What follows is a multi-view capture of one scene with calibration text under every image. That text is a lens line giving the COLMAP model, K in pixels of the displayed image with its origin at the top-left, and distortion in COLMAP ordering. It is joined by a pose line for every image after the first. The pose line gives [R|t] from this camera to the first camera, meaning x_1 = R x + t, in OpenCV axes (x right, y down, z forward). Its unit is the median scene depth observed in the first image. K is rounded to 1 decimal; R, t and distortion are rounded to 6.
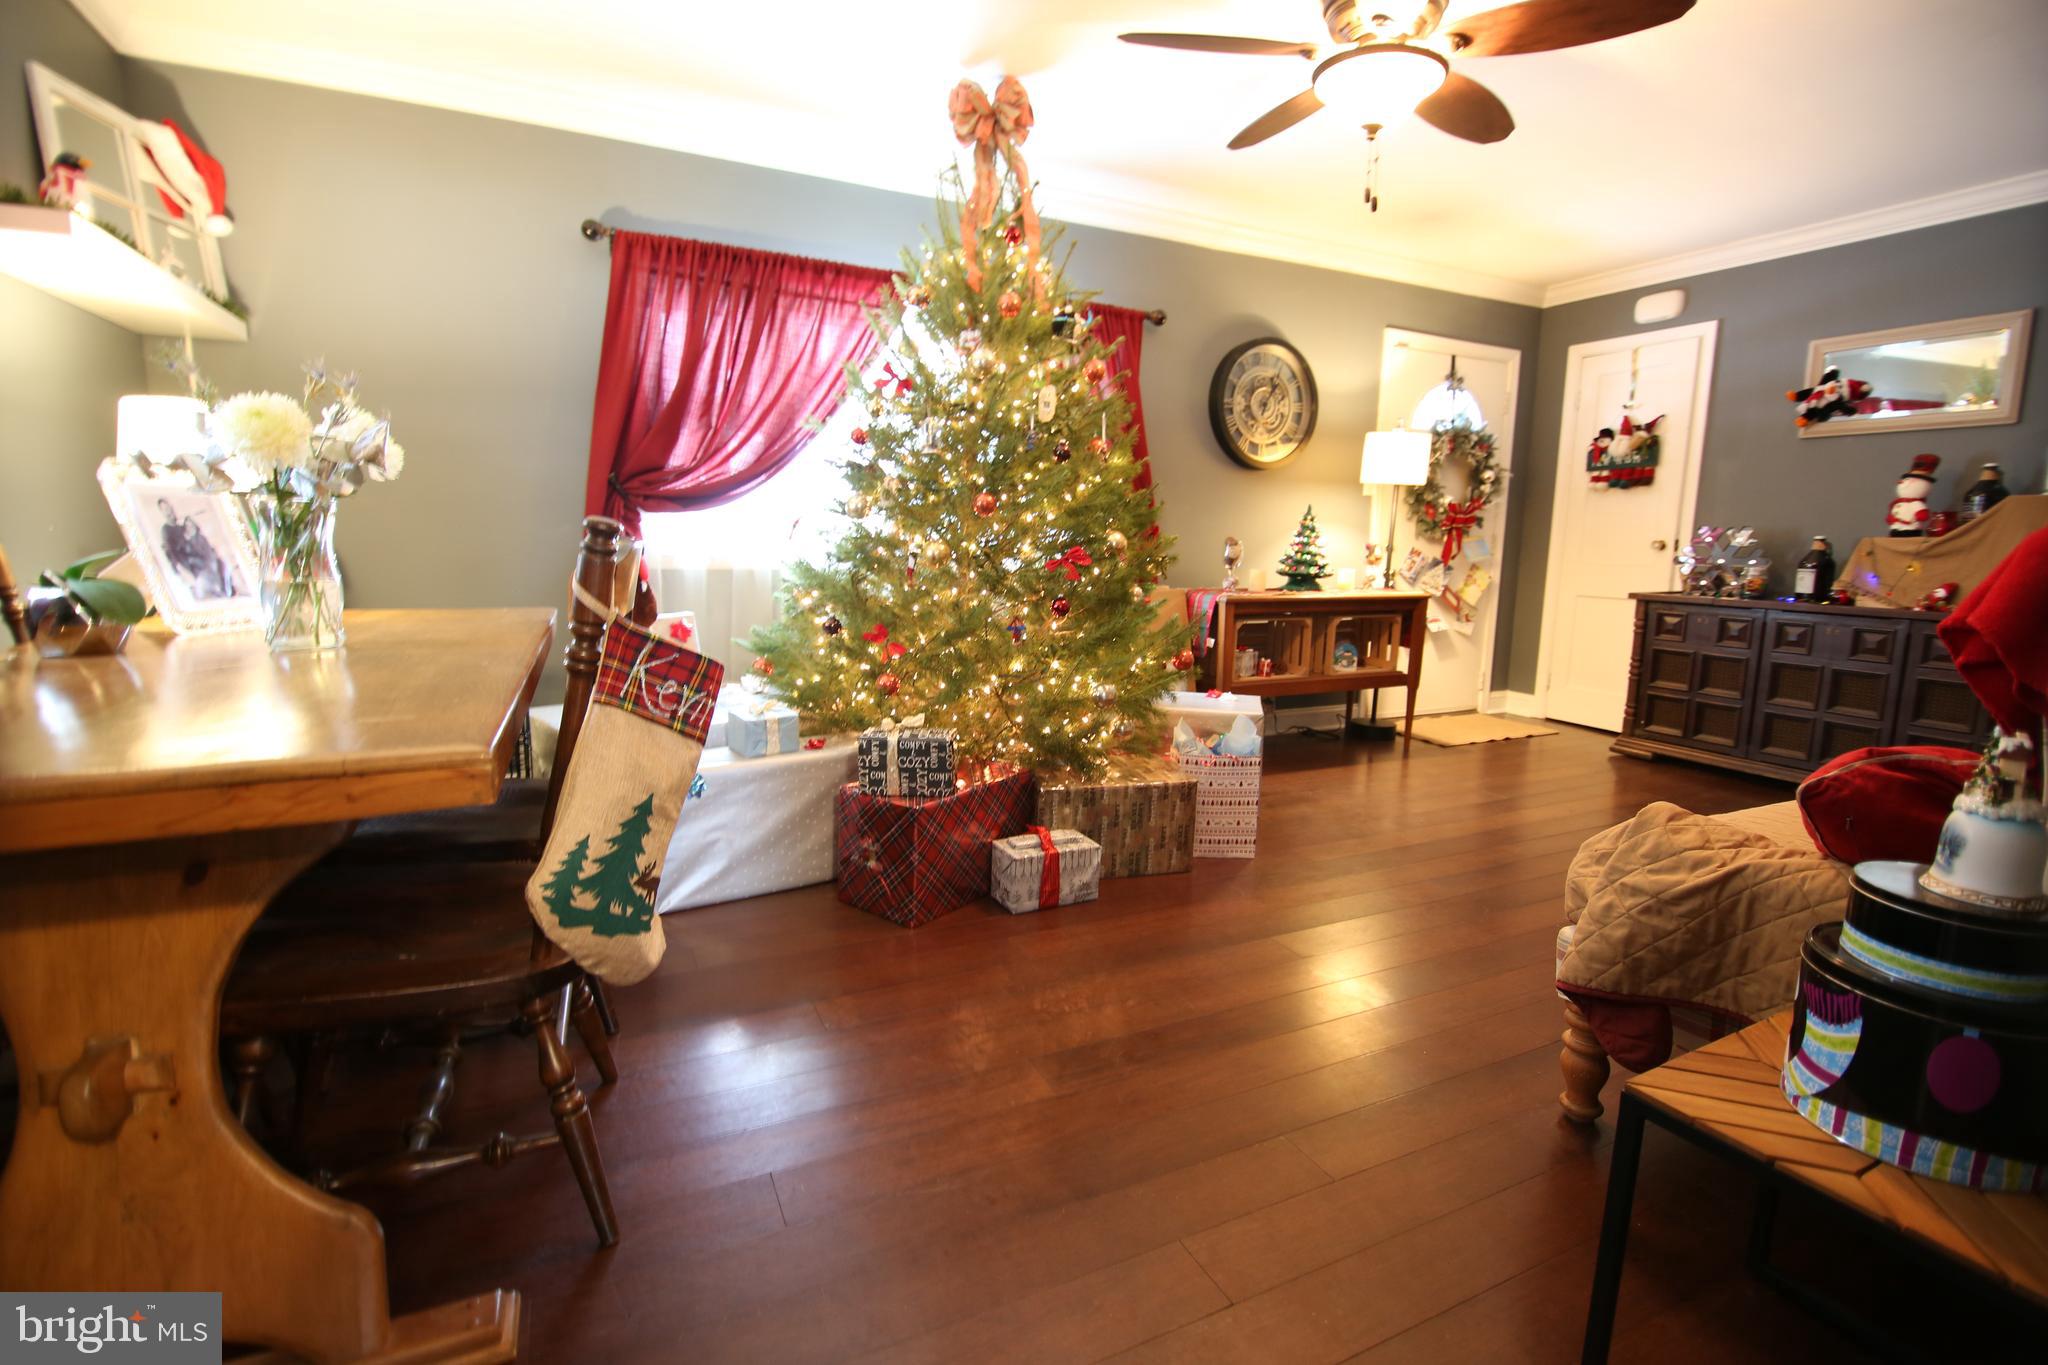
lens RADIAL K [[910.7, 0, 1022.6], [0, 910.7, 679.6], [0, 0, 1]] dist [-0.002979, -0.009937]
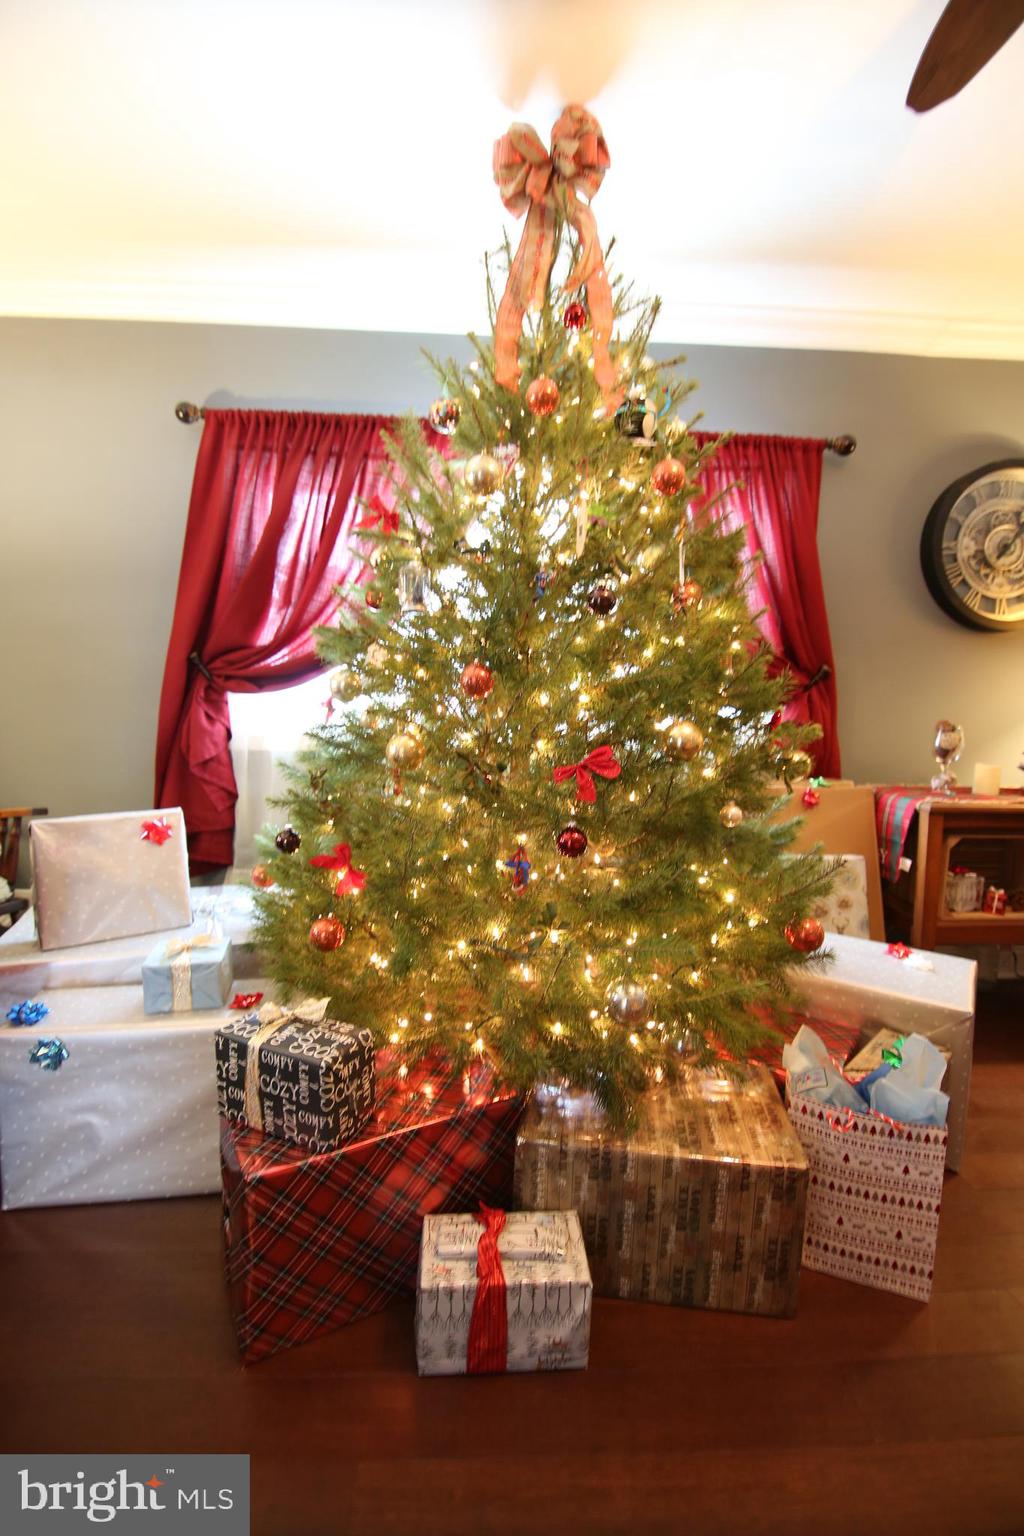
lens RADIAL K [[683.0, 0, 512.0], [0, 683.0, 768.0], [0, 0, 1]] dist [-0.002979, -0.009937]
pose [[0.922291, 0.037243, -0.384698, 0.168067], [-0.062014, 0.996710, -0.052183, -0.095490], [0.381489, 0.071984, 0.921566, 0.506365]]
